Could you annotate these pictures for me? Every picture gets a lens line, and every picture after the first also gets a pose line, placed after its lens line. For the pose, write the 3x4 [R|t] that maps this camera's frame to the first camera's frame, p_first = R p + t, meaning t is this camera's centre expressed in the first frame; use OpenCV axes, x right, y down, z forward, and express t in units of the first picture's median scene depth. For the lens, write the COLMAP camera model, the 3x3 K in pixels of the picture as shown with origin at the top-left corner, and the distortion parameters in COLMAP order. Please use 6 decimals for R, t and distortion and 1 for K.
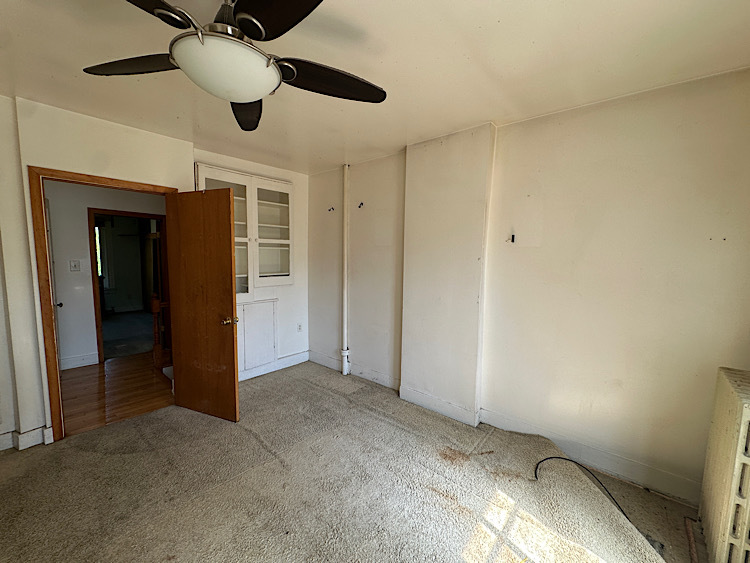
lens RADIAL K [[303.1, 0, 373.3], [0, 303.1, 282.7], [0, 0, 1]] dist [-0.000255, 0.000027]
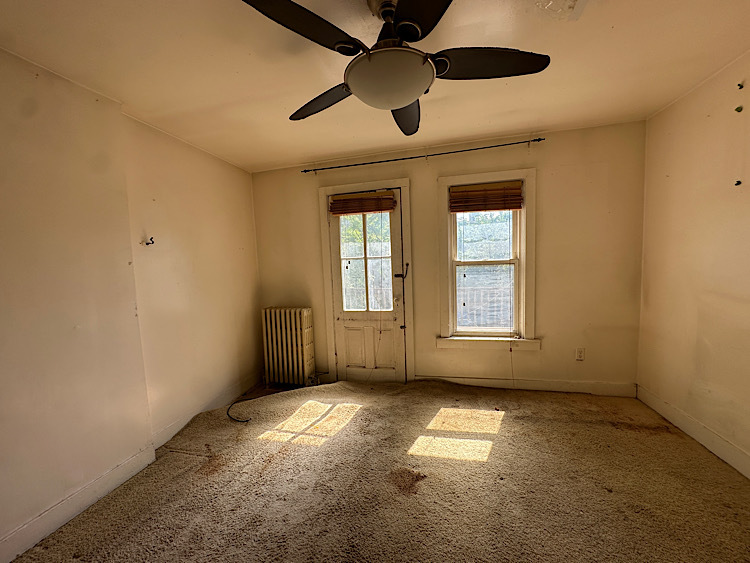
lens RADIAL K [[303.1, 0, 374.6], [0, 303.1, 281.8], [0, 0, 1]] dist [-0.000255, 0.000027]
pose [[-0.460507, -0.064034, 0.885343, -0.929130], [0.112920, 0.985065, 0.129981, -0.084943], [-0.880444, 0.159831, -0.446399, 1.041313]]
